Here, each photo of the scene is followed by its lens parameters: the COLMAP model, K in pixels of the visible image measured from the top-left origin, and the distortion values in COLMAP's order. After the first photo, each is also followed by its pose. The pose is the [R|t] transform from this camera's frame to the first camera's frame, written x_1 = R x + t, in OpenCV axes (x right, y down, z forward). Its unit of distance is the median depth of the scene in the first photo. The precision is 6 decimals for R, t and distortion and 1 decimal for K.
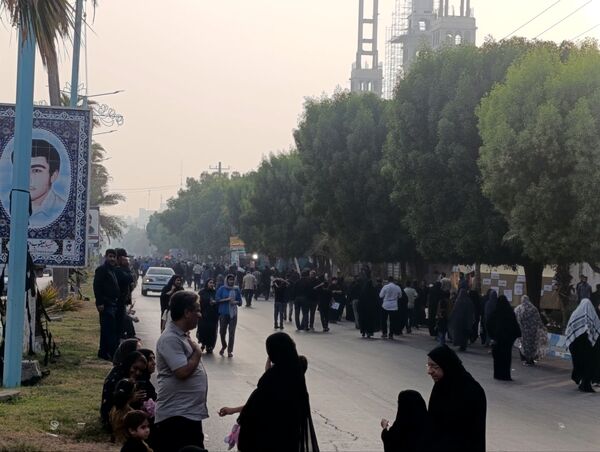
lens RADIAL K [[812.5, 0, 300.0], [0, 812.5, 226.0], [0, 0, 1]] dist [0.100450, -0.264760]
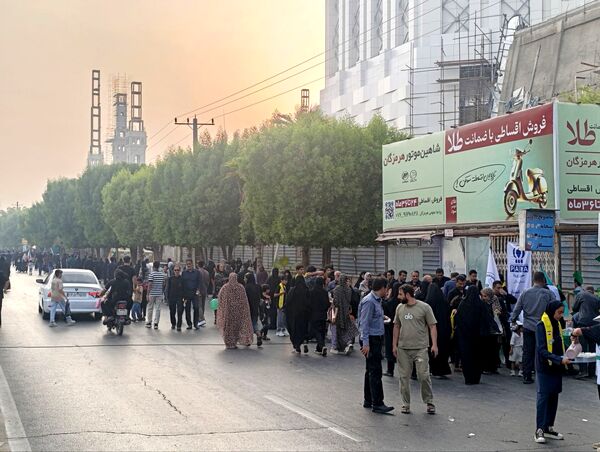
lens RADIAL K [[812.5, 0, 300.0], [0, 812.5, 226.0], [0, 0, 1]] dist [0.100450, -0.264760]
pose [[0.988937, -0.014889, 0.147587, 0.350606], [0.013401, 0.999849, 0.011072, -0.036047], [-0.147729, -0.008971, 0.988987, -1.356521]]
